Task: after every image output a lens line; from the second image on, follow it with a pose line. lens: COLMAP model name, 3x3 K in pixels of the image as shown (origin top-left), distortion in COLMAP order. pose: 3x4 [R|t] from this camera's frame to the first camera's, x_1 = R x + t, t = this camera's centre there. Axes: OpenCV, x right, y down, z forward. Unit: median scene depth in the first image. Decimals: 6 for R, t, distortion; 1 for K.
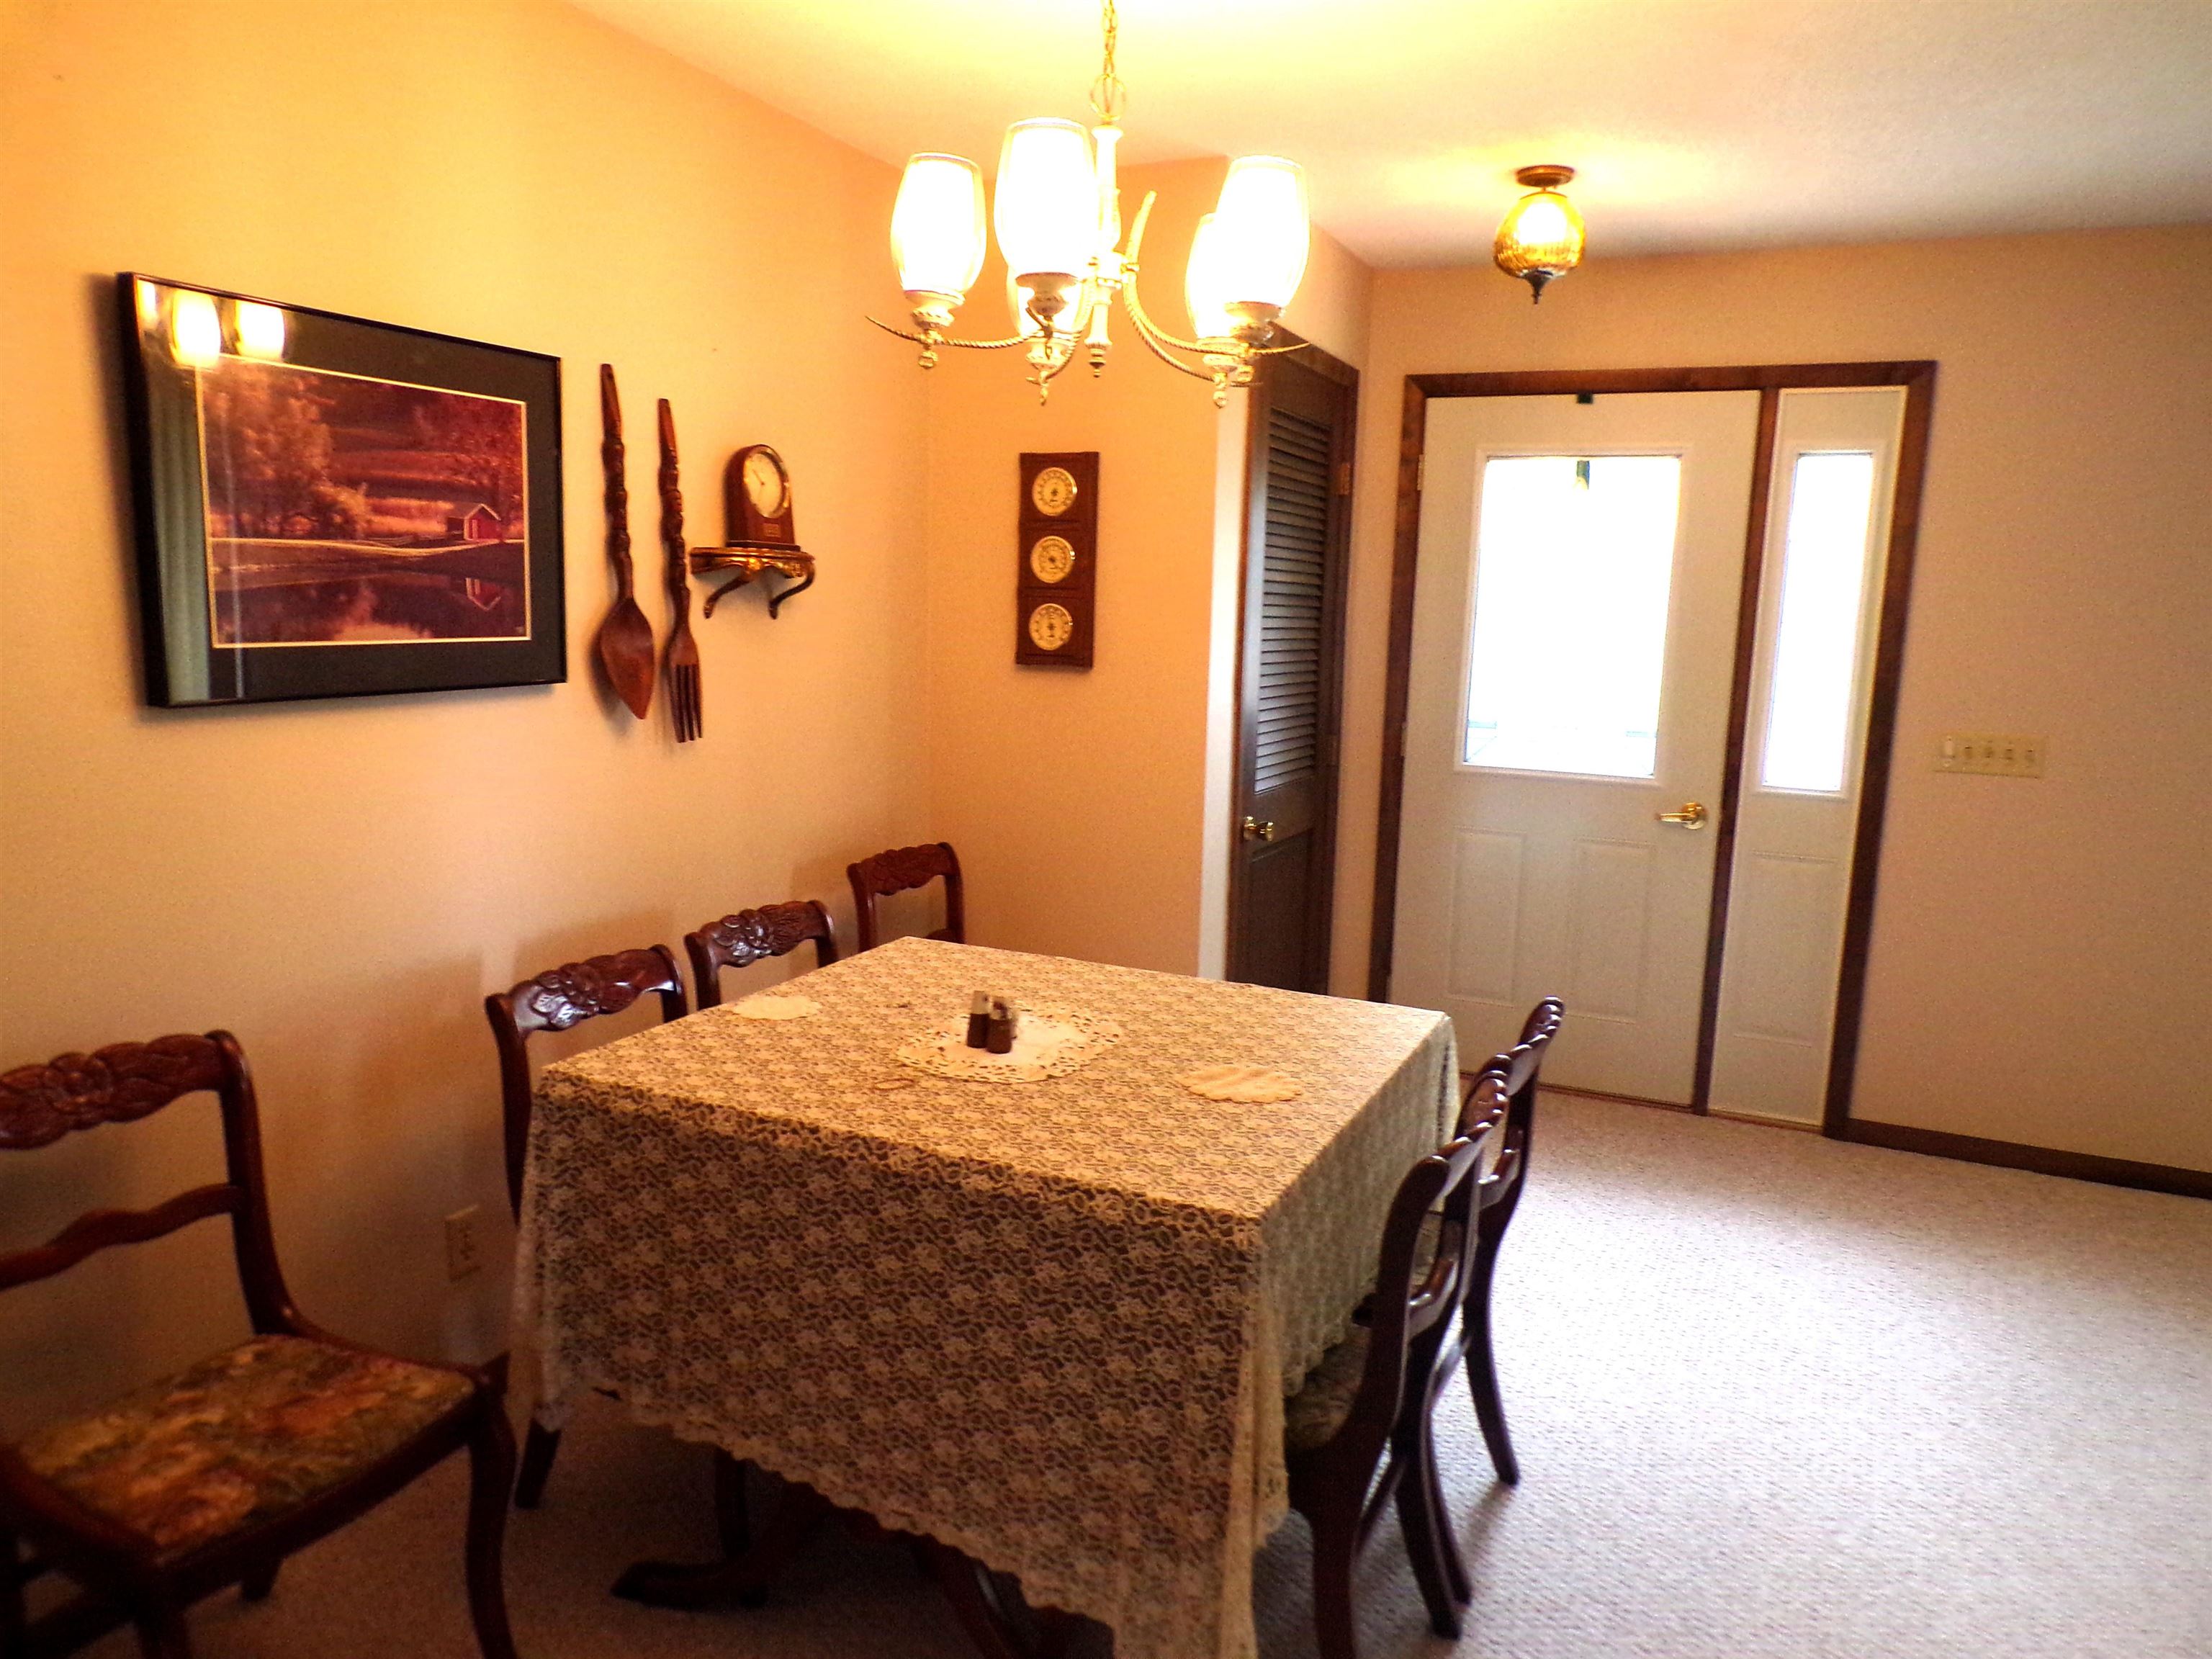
lens RADIAL K [[1511.6, 0, 1086.7], [0, 1511.6, 841.8], [0, 0, 1]] dist [-0.024041, 0.003210]
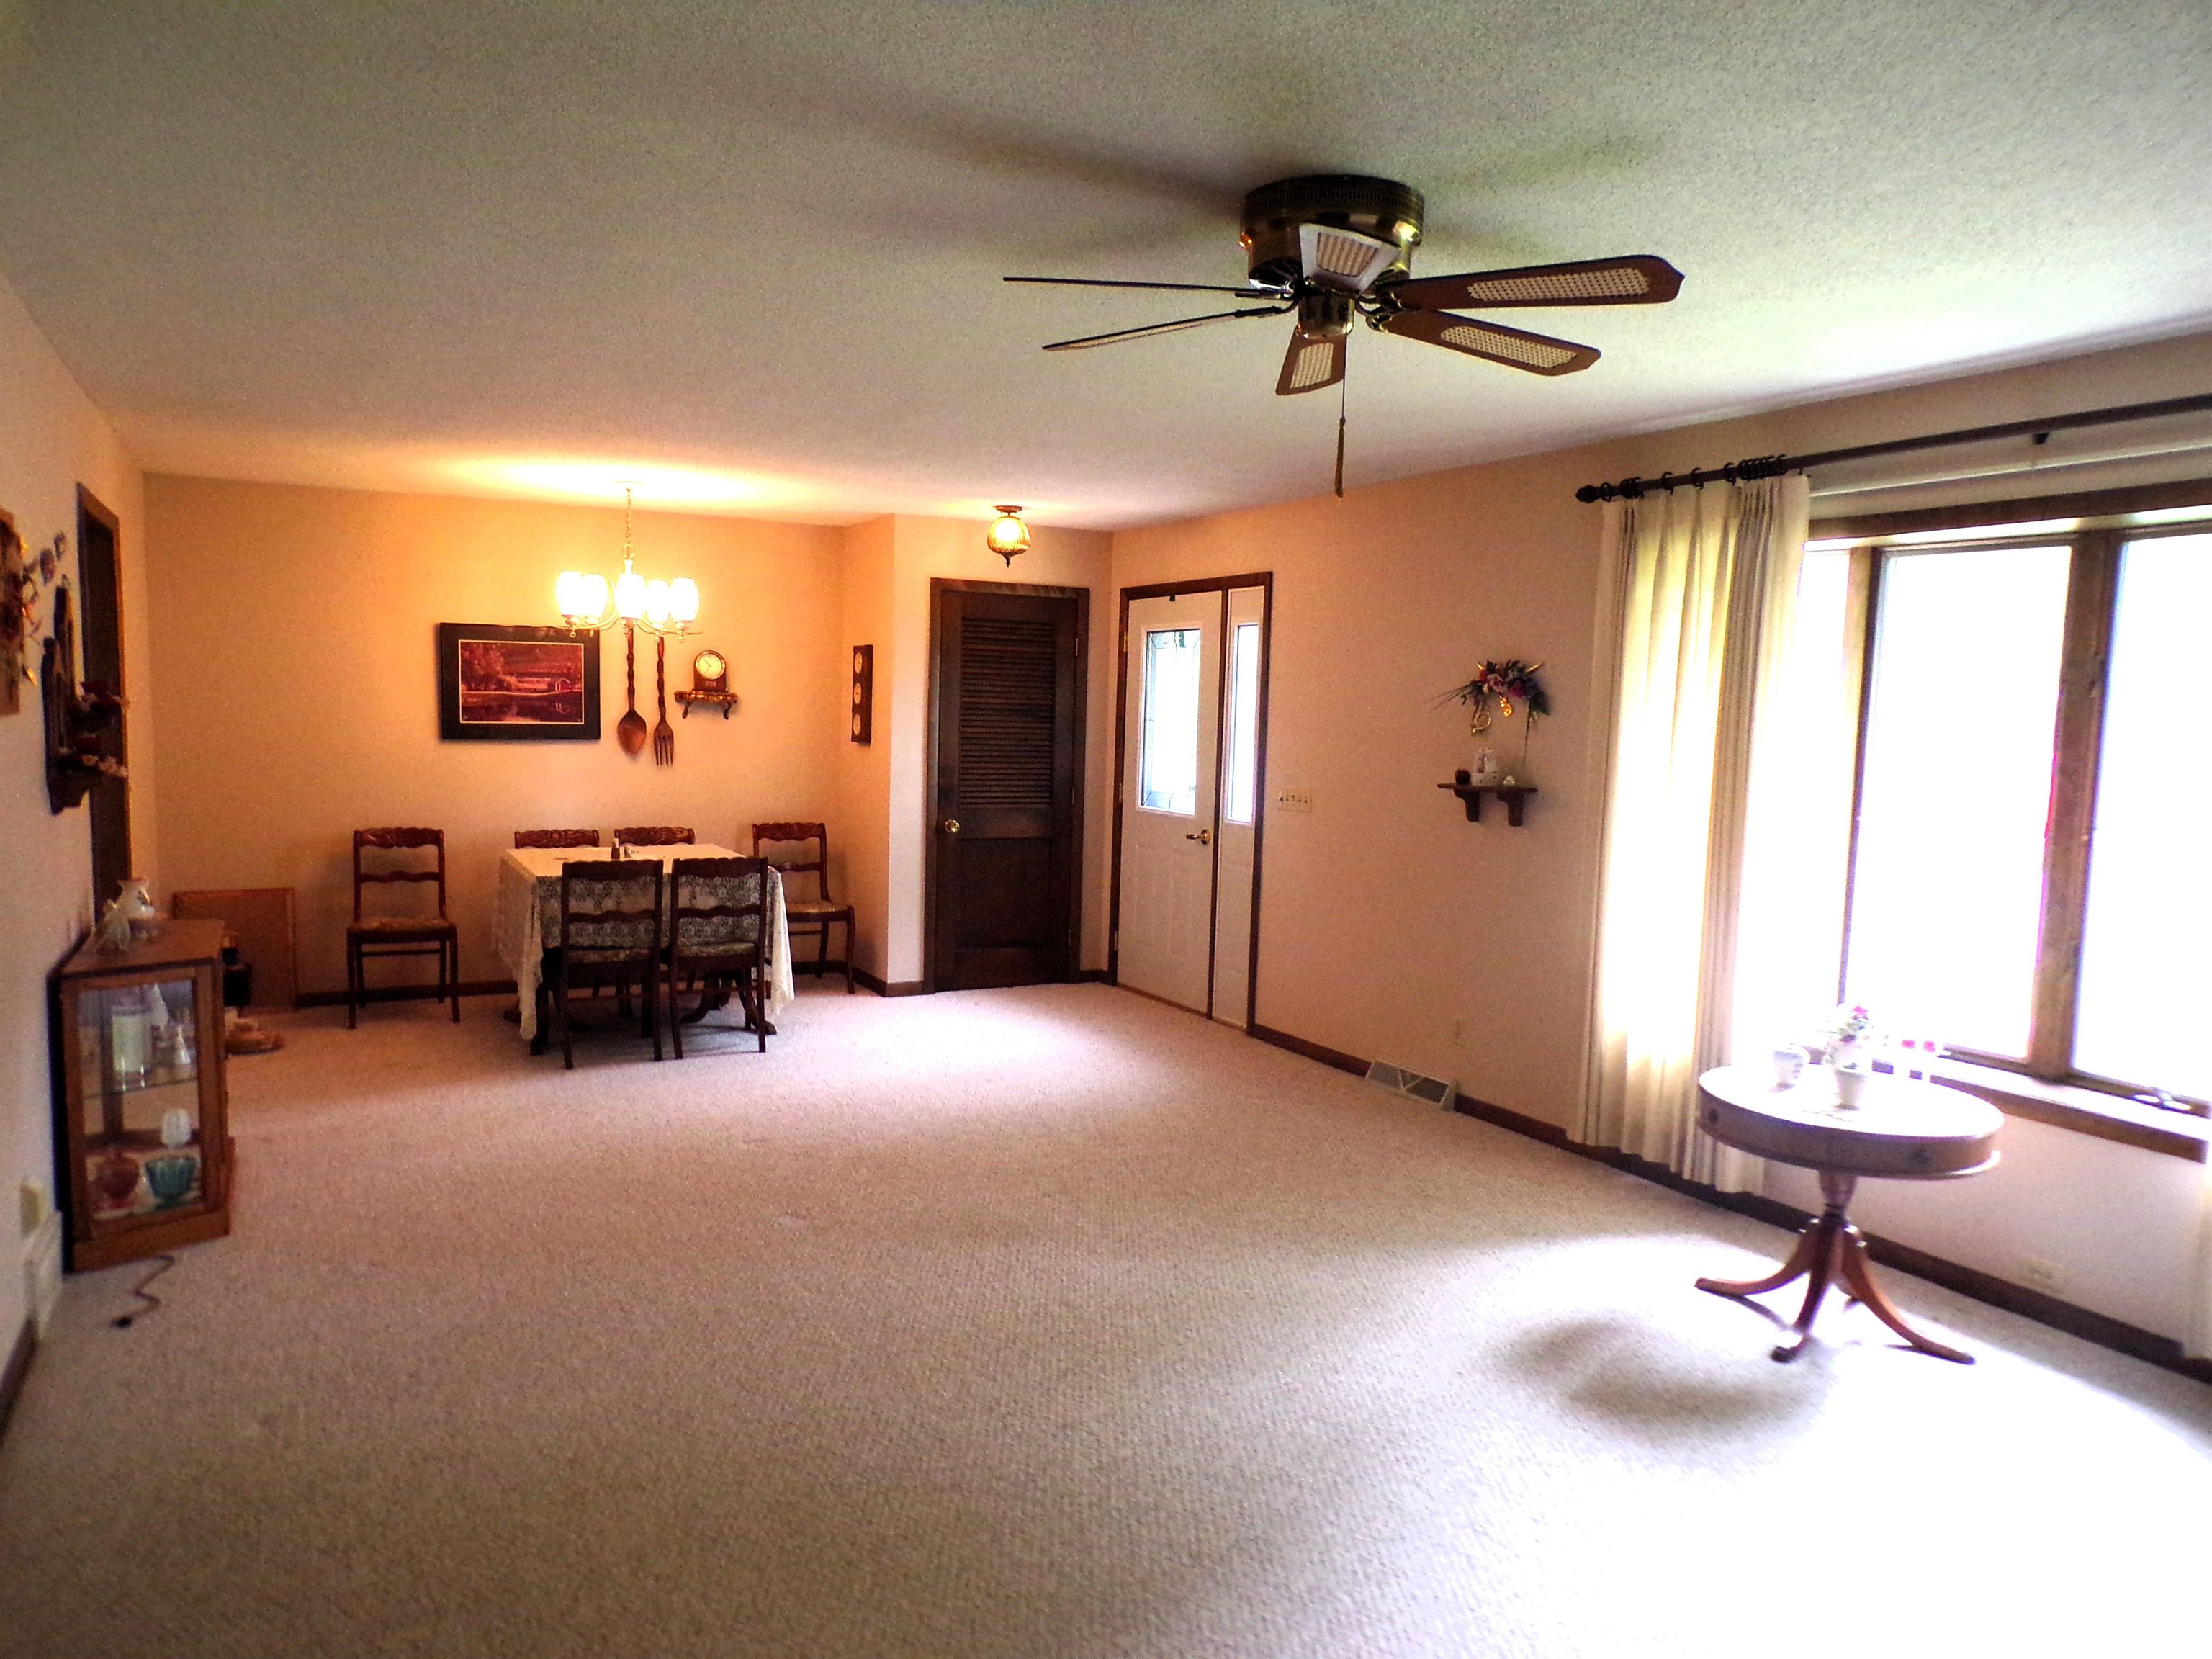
lens RADIAL K [[1511.6, 0, 1086.7], [0, 1511.6, 841.8], [0, 0, 1]] dist [-0.024041, 0.003210]
pose [[0.792196, 0.047223, -0.608437, 1.759199], [-0.100166, 0.993542, -0.053305, 0.121019], [0.601991, 0.103172, 0.791810, -0.561801]]
